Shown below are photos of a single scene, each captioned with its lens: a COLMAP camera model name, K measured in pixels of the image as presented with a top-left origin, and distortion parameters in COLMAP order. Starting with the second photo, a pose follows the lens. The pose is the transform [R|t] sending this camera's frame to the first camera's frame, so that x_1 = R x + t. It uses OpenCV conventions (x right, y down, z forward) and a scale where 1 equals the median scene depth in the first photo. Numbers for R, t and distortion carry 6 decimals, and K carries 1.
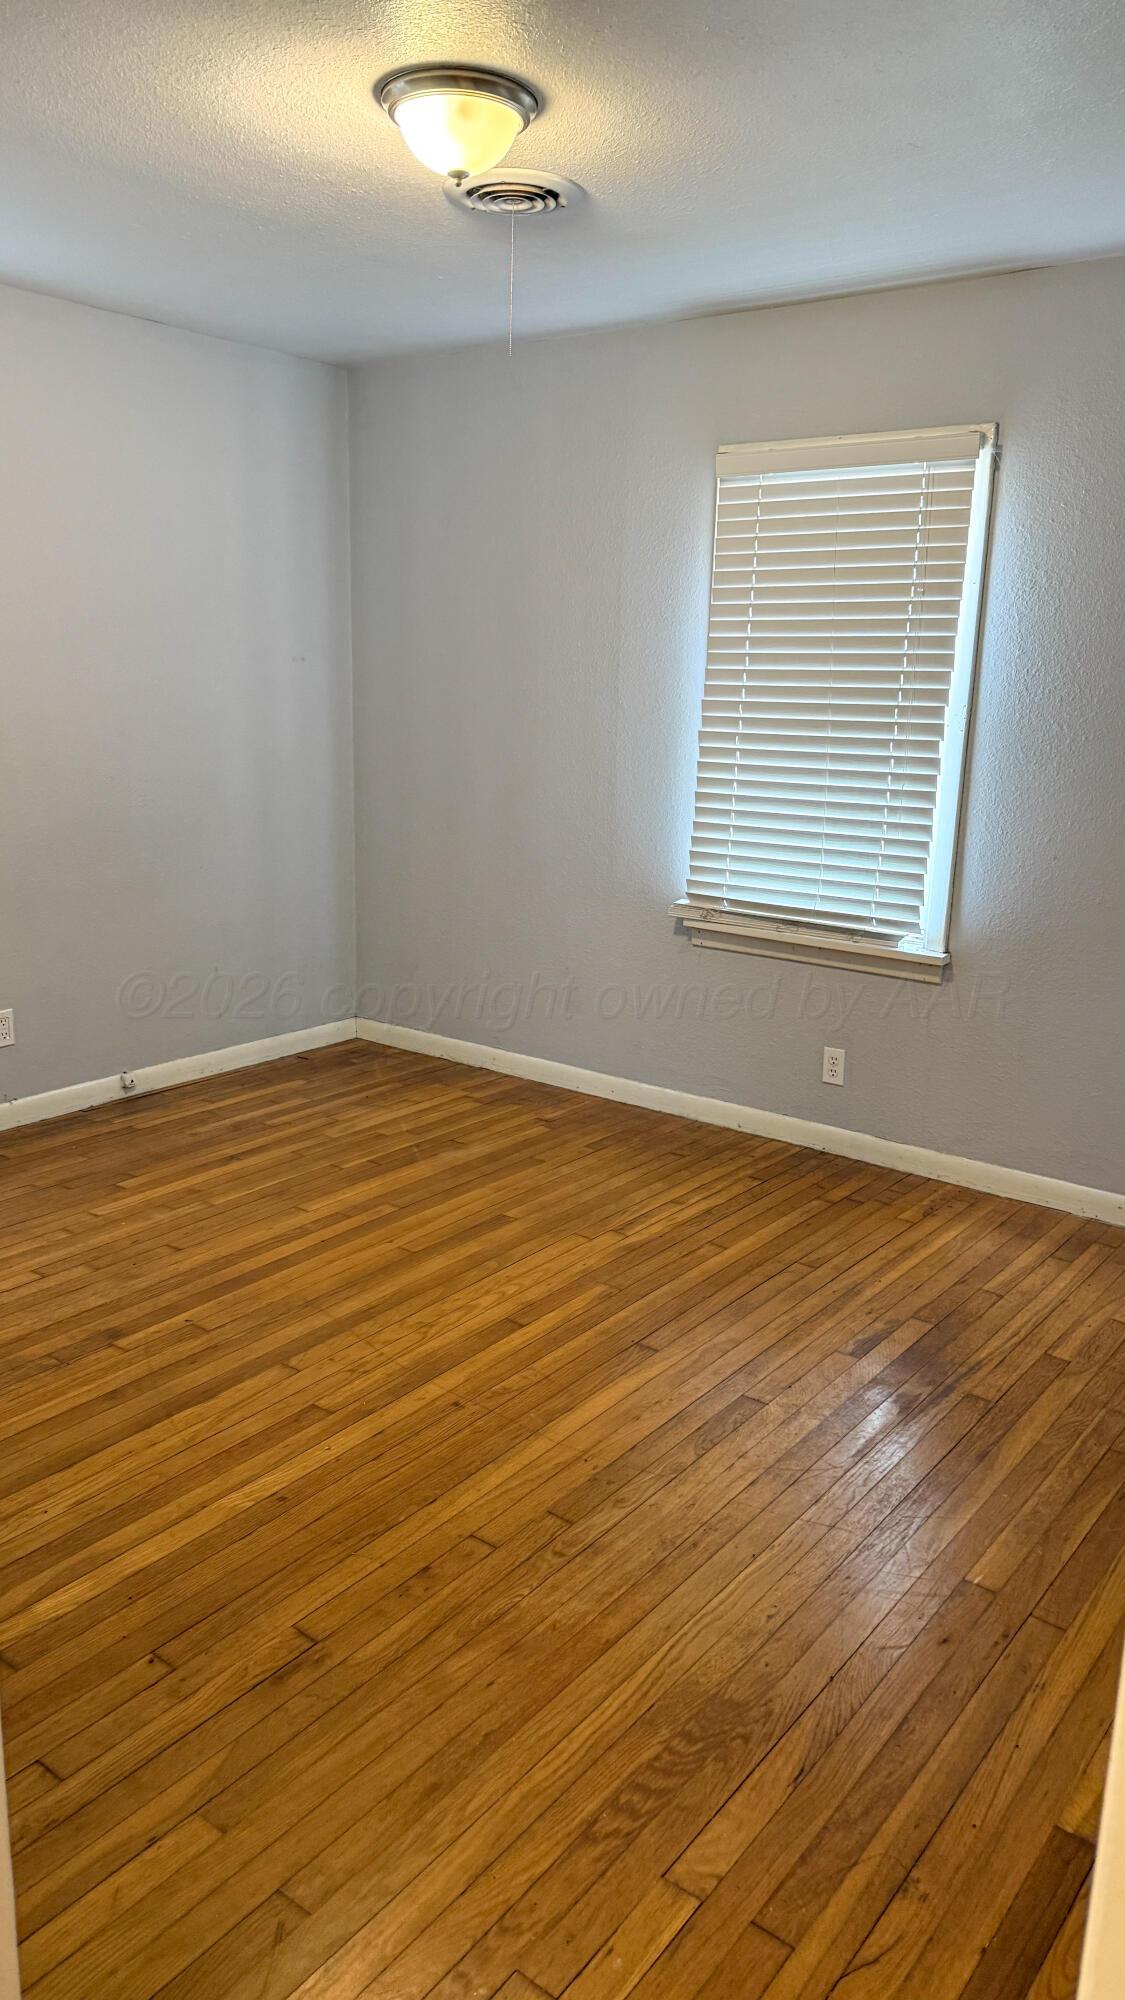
lens RADIAL K [[1466.6, 0, 580.5], [0, 1466.6, 993.9], [0, 0, 1]] dist [0.011090, -0.039493]
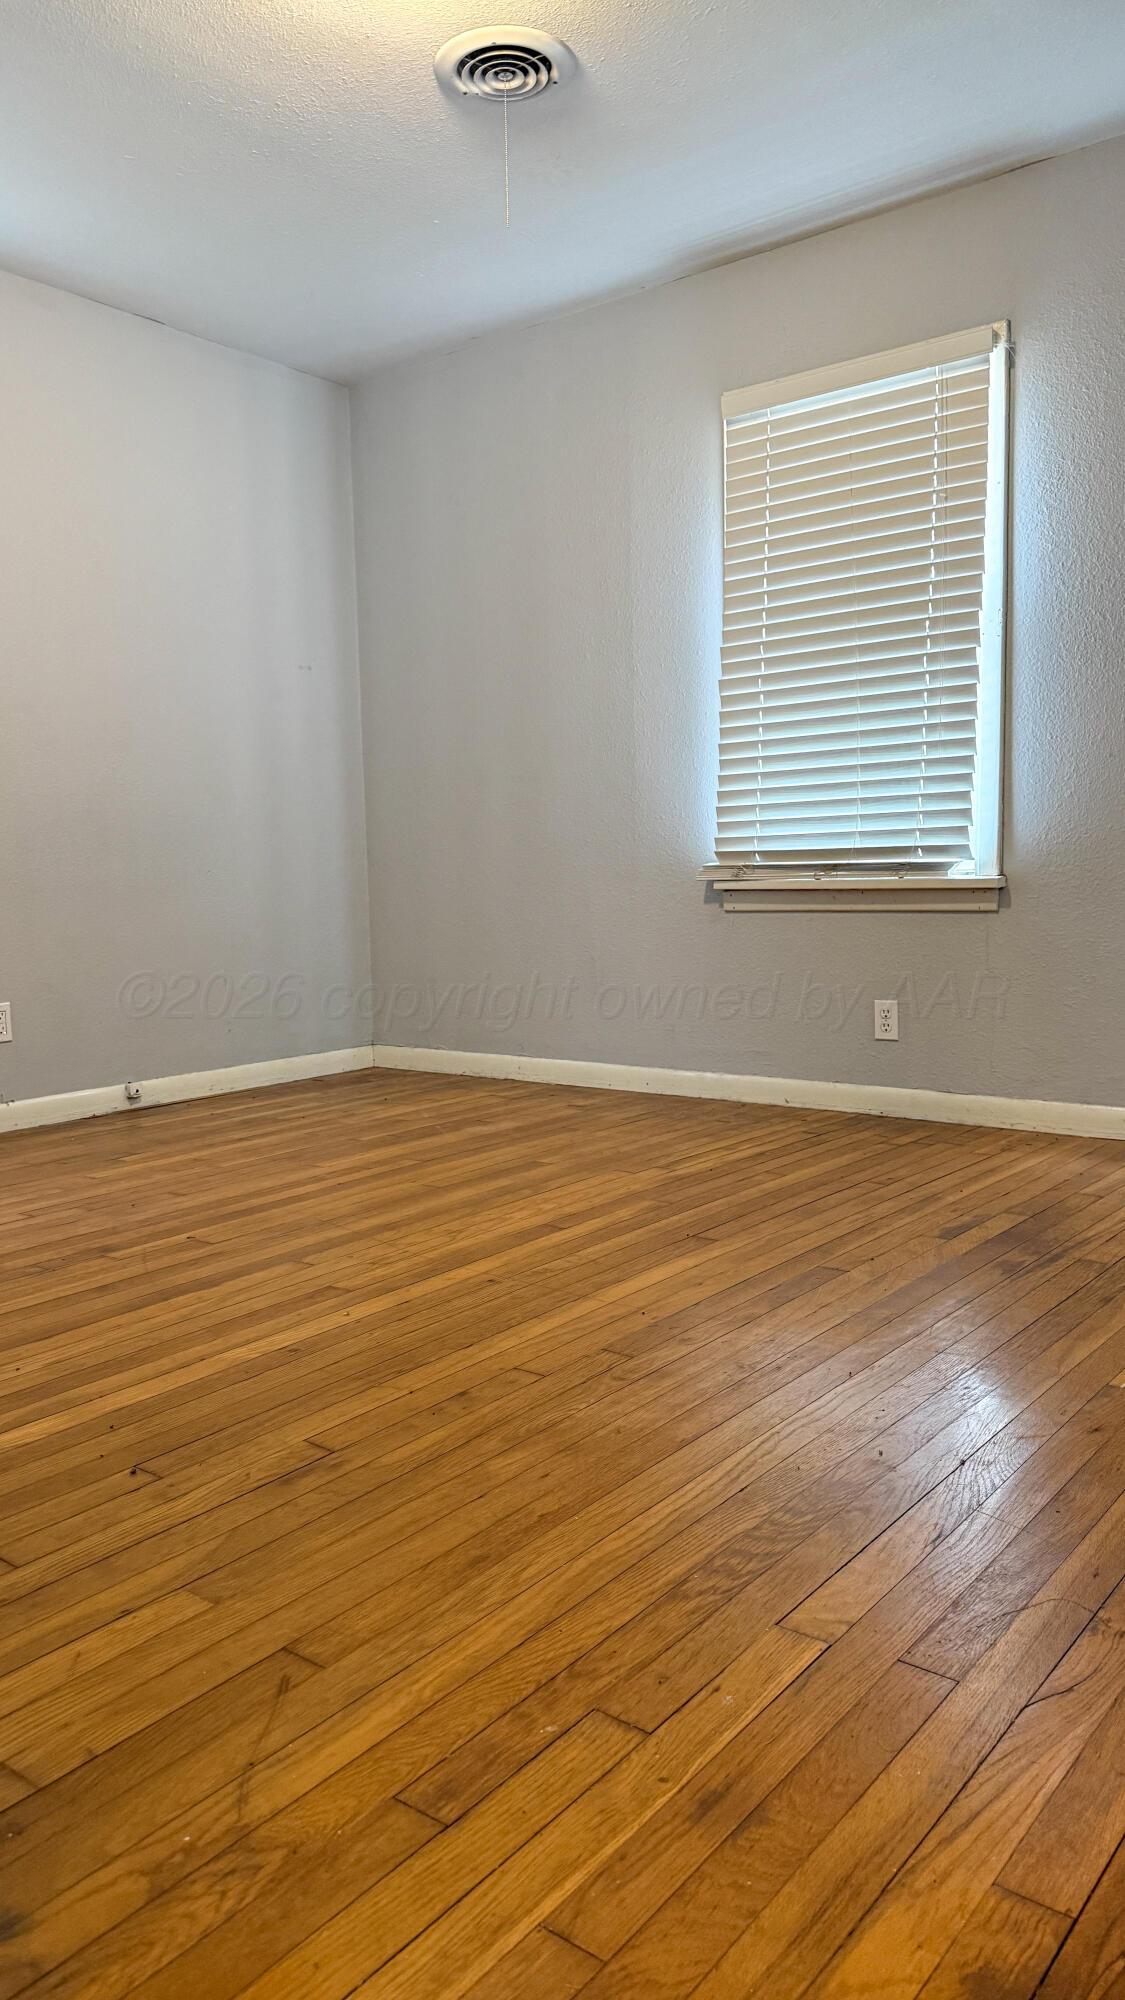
lens RADIAL K [[1466.6, 0, 554.5], [0, 1466.6, 1003.6], [0, 0, 1]] dist [0.011090, -0.039493]
pose [[0.998526, -0.046609, -0.027794, -0.013484], [0.042347, 0.989522, -0.138029, 0.210209], [0.033936, 0.136649, 0.990038, 0.100831]]
